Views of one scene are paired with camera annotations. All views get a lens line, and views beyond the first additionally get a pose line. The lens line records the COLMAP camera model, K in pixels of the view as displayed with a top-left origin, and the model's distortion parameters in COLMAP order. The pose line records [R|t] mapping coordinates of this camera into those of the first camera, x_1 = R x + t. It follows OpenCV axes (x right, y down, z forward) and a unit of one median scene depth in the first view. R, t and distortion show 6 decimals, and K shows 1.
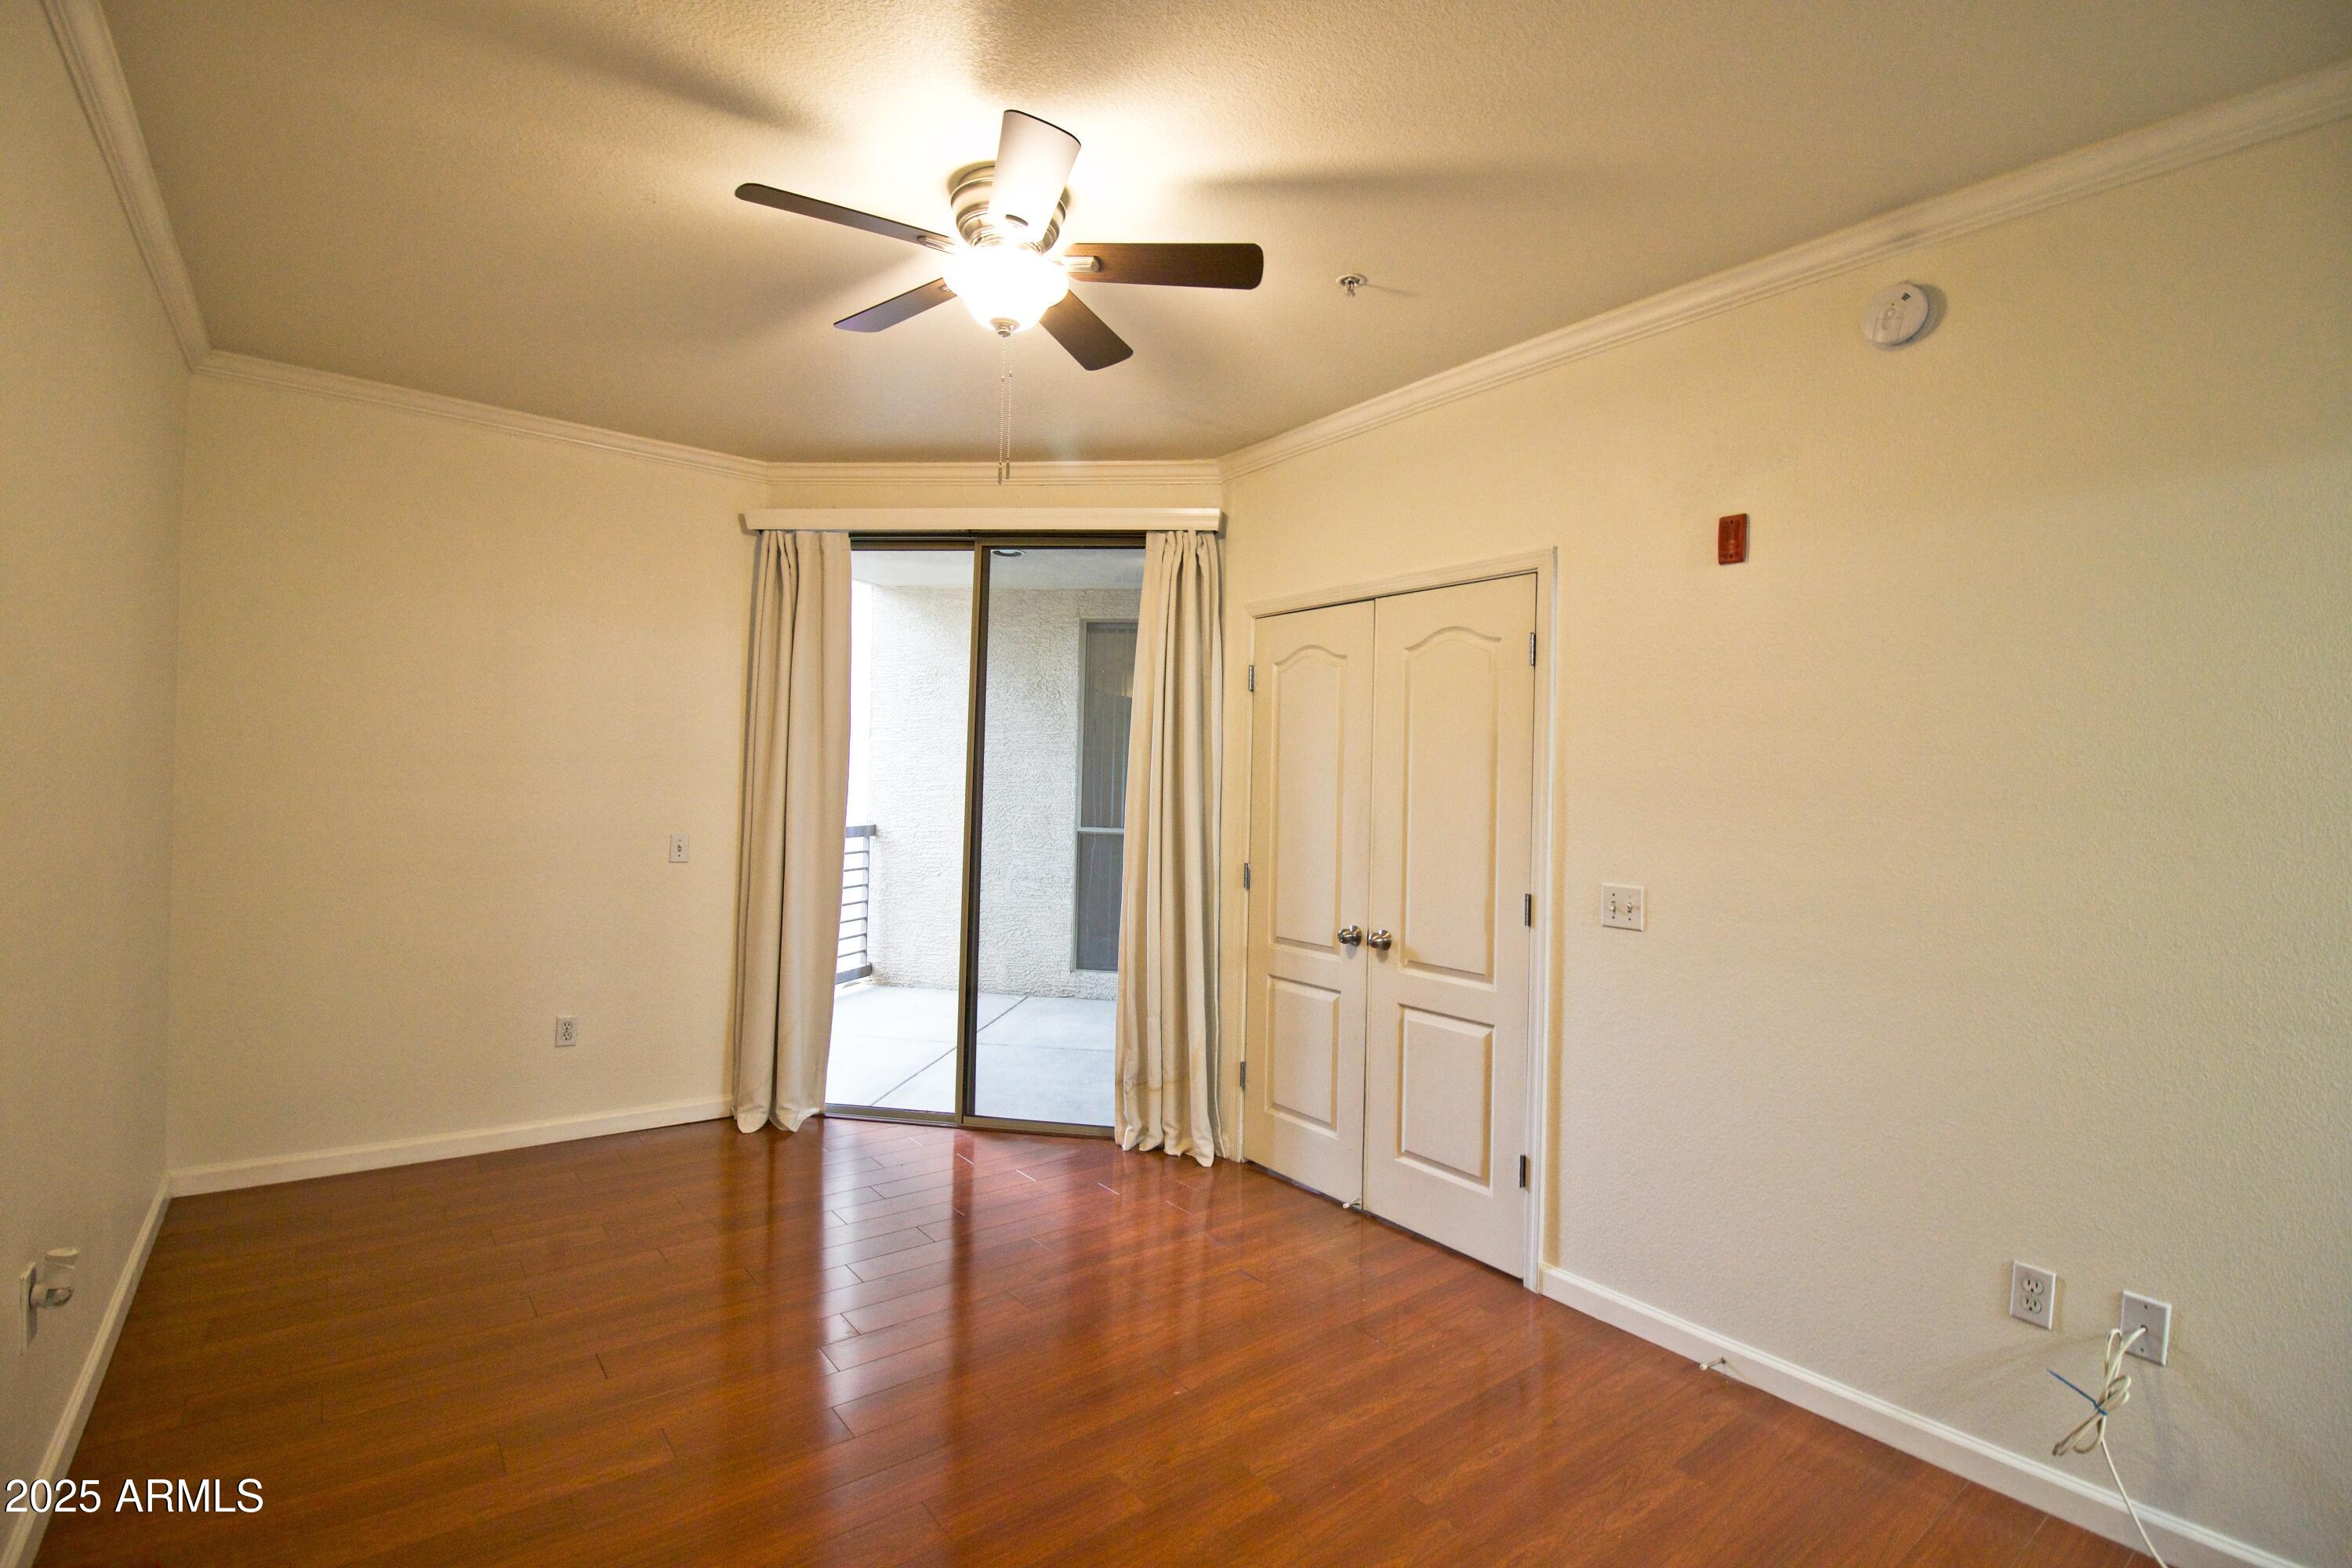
lens RADIAL K [[1080.3, 0, 1181.5], [0, 1080.3, 762.1], [0, 0, 1]] dist [-0.002722, -0.000603]
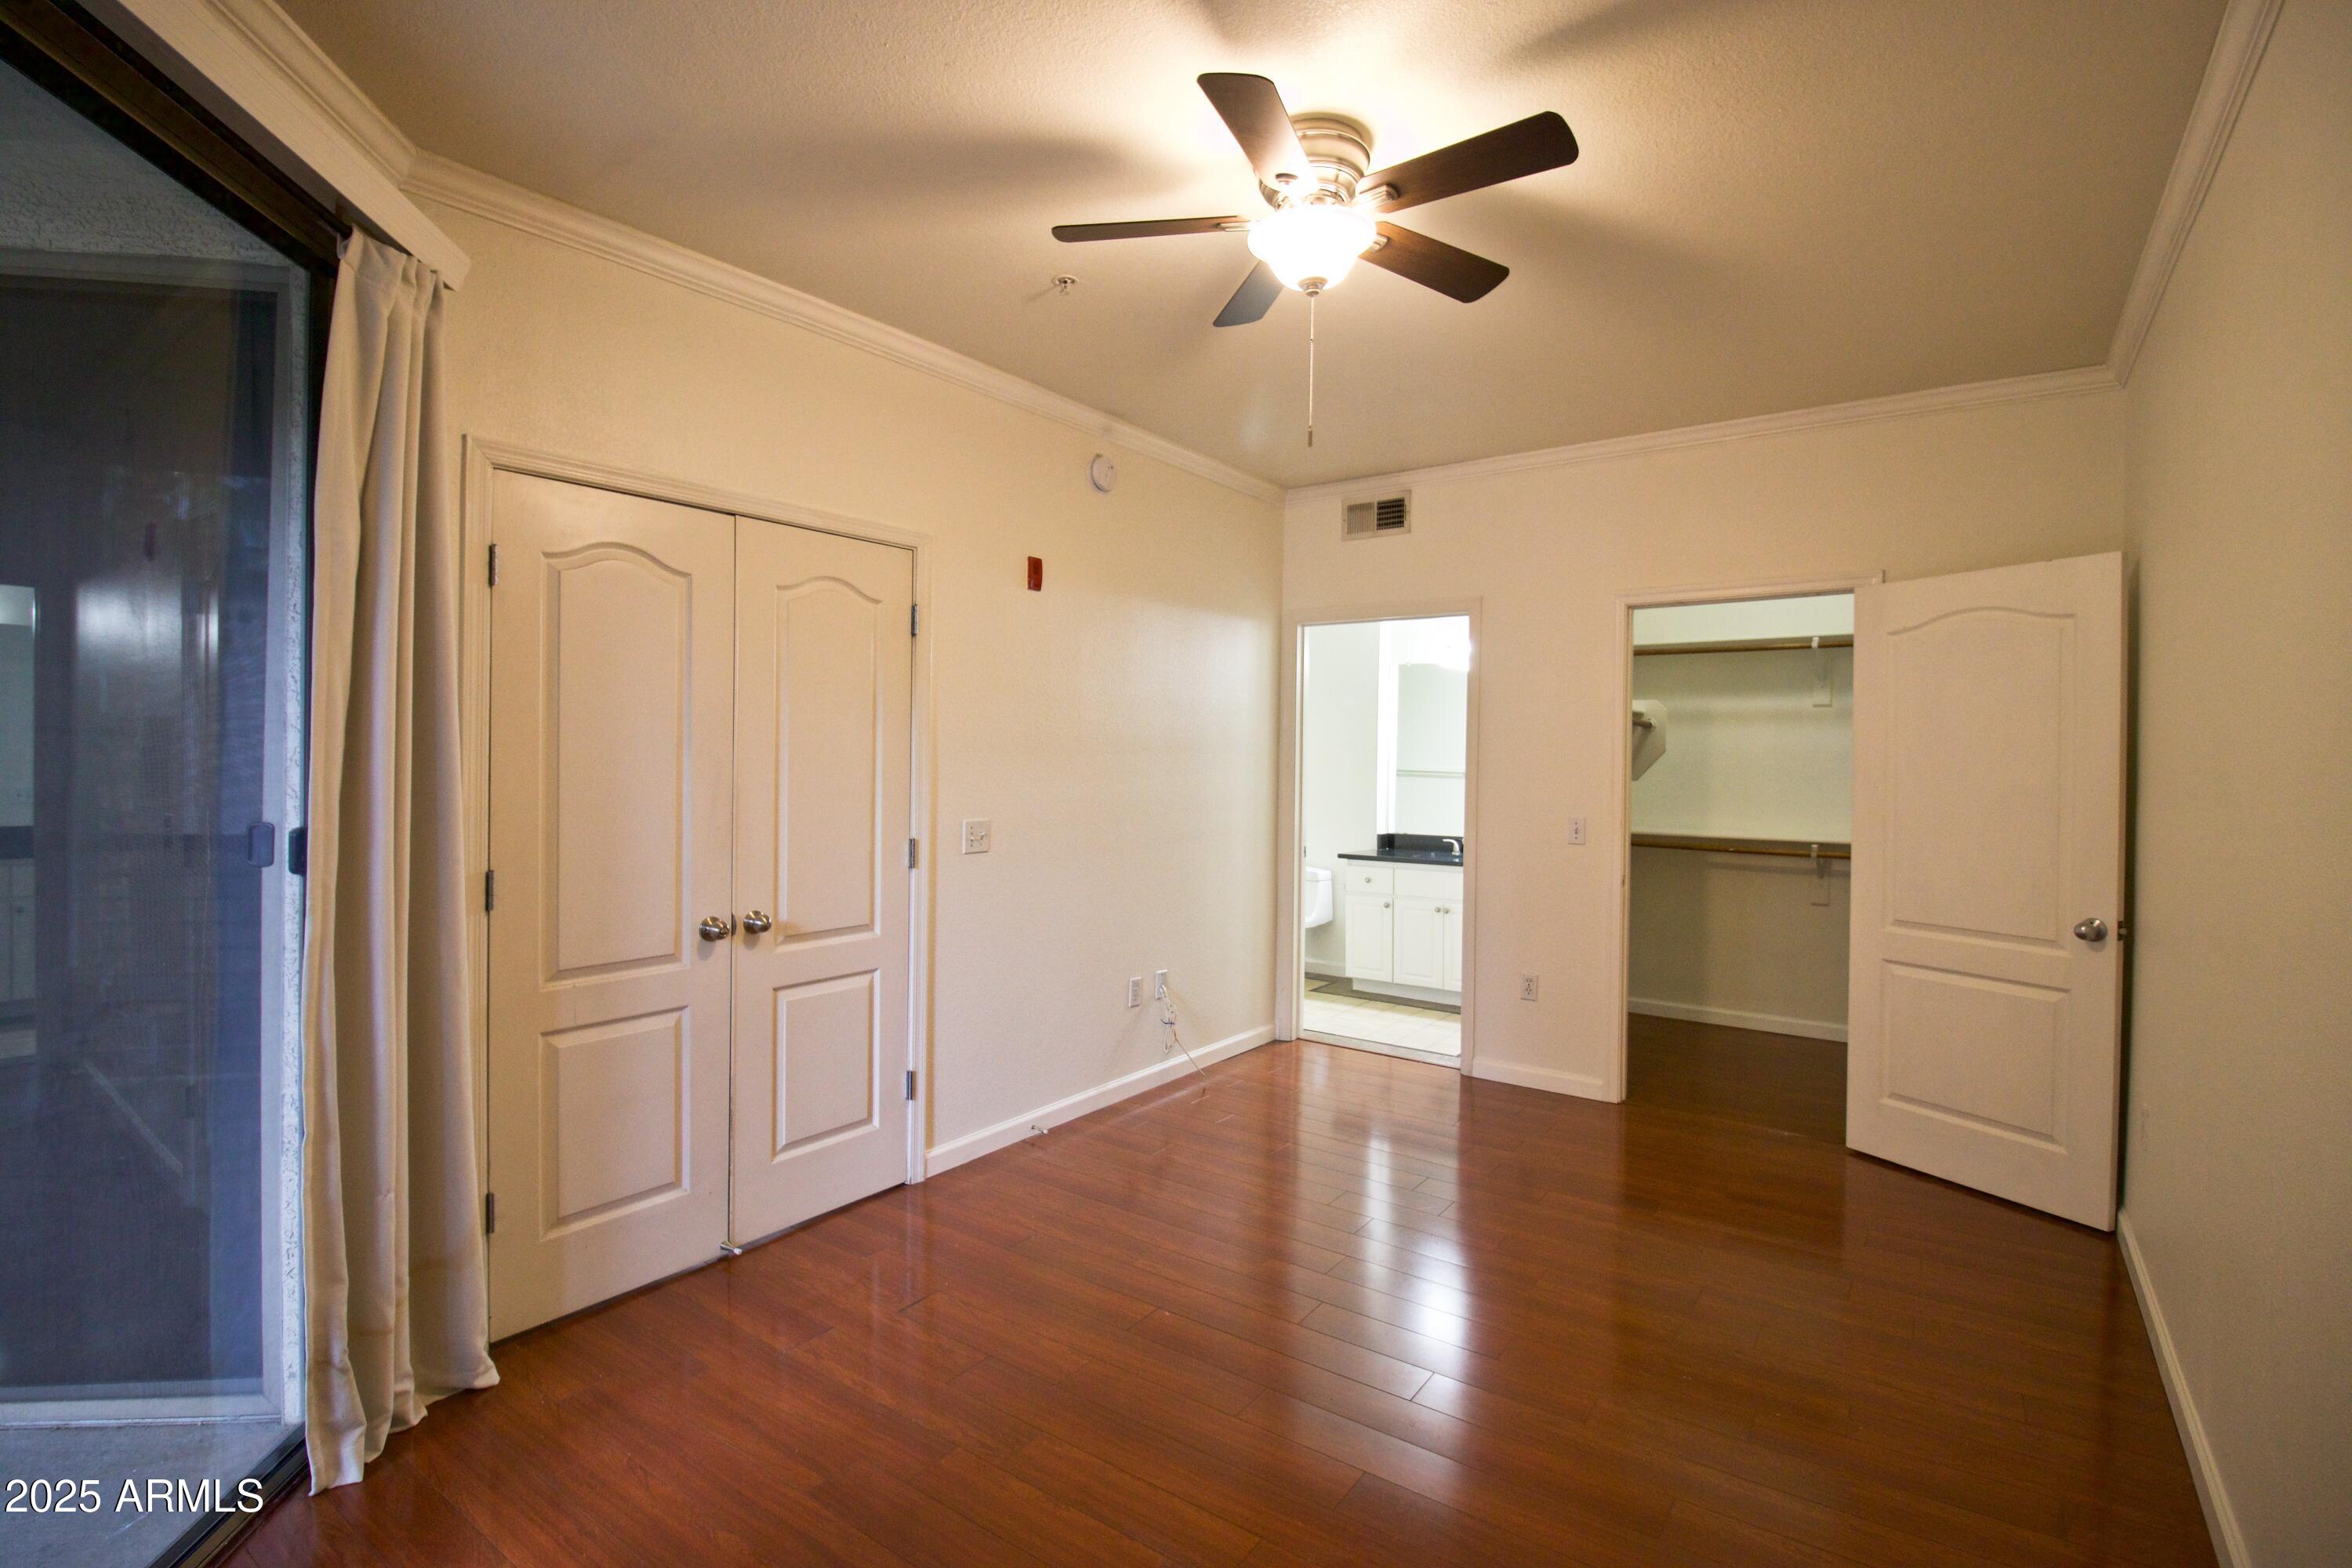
lens RADIAL K [[1080.3, 0, 1179.6], [0, 1080.3, 781.7], [0, 0, 1]] dist [-0.002722, -0.000603]
pose [[-0.274863, -0.040479, 0.960631, -0.797852], [-0.024773, 0.999080, 0.035011, 0.016335], [-0.961164, -0.014175, -0.275613, 1.006070]]
